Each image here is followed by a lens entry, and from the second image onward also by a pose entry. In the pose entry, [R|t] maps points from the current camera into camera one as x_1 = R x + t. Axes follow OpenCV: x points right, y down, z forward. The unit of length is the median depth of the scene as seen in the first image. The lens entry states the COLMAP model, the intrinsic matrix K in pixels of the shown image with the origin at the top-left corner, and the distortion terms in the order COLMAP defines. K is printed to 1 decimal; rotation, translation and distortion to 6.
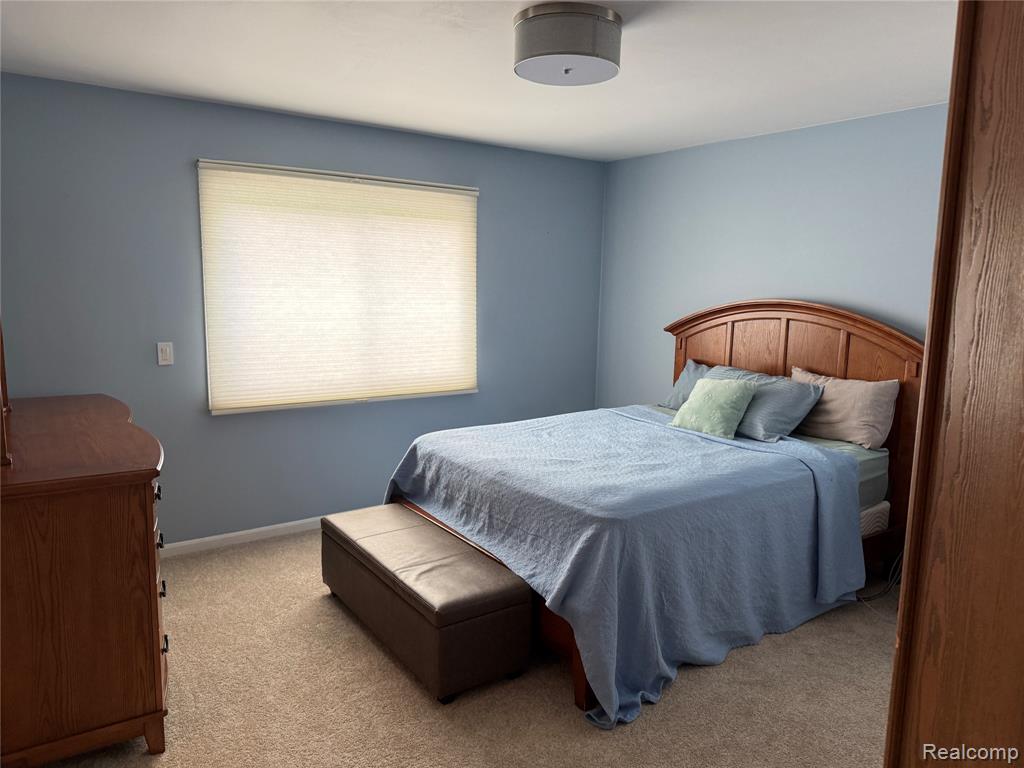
lens RADIAL K [[699.2, 0, 508.7], [0, 699.2, 355.4], [0, 0, 1]] dist [0.080997, -0.152224]
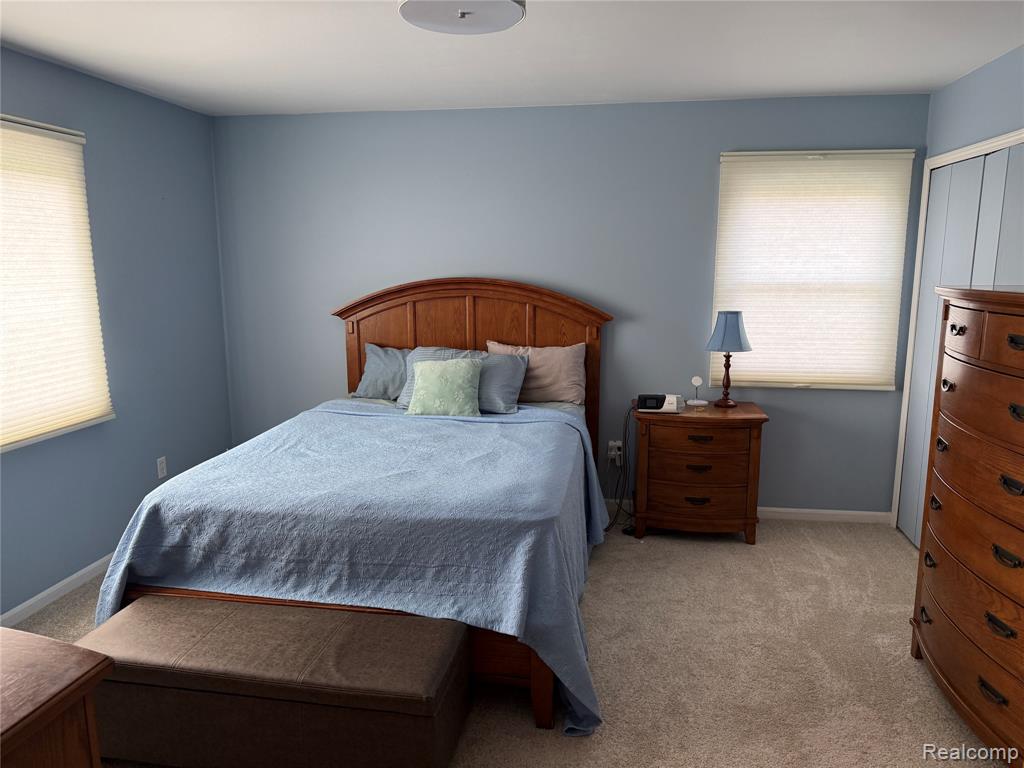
lens RADIAL K [[699.2, 0, 508.7], [0, 699.2, 355.4], [0, 0, 1]] dist [0.080997, -0.152224]
pose [[0.689132, -0.110487, 0.716163, -0.391459], [0.085535, 0.993801, 0.071013, -0.039961], [-0.719570, 0.012319, 0.694310, 0.281134]]
